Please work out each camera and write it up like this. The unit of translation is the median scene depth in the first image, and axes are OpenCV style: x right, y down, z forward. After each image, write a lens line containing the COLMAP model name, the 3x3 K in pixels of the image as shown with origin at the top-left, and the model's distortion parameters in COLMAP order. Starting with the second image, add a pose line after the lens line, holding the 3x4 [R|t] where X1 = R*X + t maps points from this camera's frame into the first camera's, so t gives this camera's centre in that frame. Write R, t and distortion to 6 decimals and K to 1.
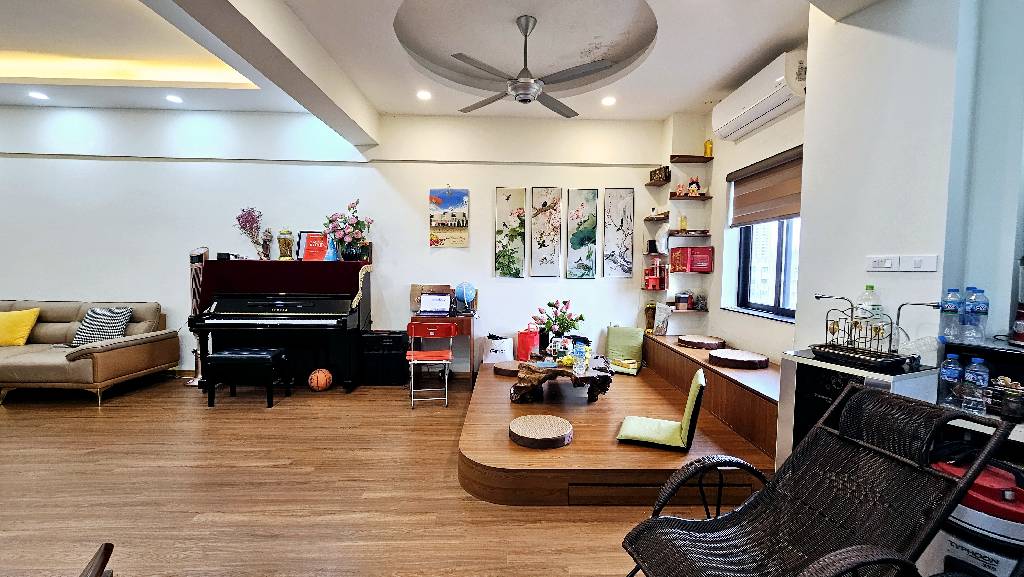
lens RADIAL K [[416.6, 0, 515.2], [0, 416.6, 287.1], [0, 0, 1]] dist [-0.000668, -0.000372]
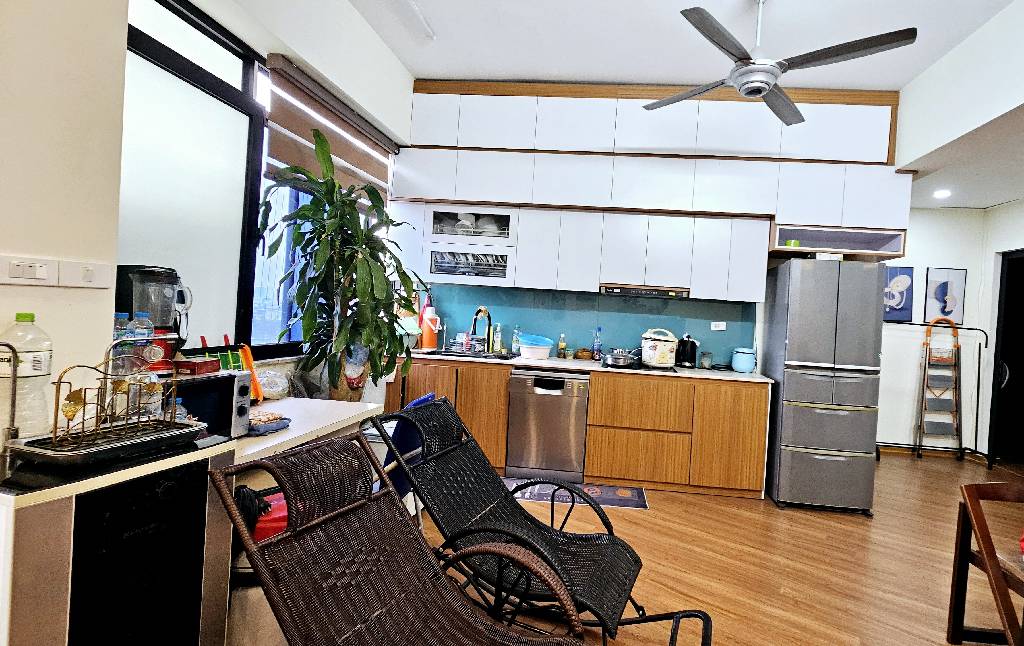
lens RADIAL K [[470.3, 0, 576.4], [0, 470.3, 316.5], [0, 0, 1]] dist [-0.001228, -0.000077]
pose [[-0.807636, -0.067198, 0.585840, -0.023039], [-0.039169, 0.997405, 0.060408, -0.027625], [-0.588379, 0.025841, -0.808173, 0.470135]]
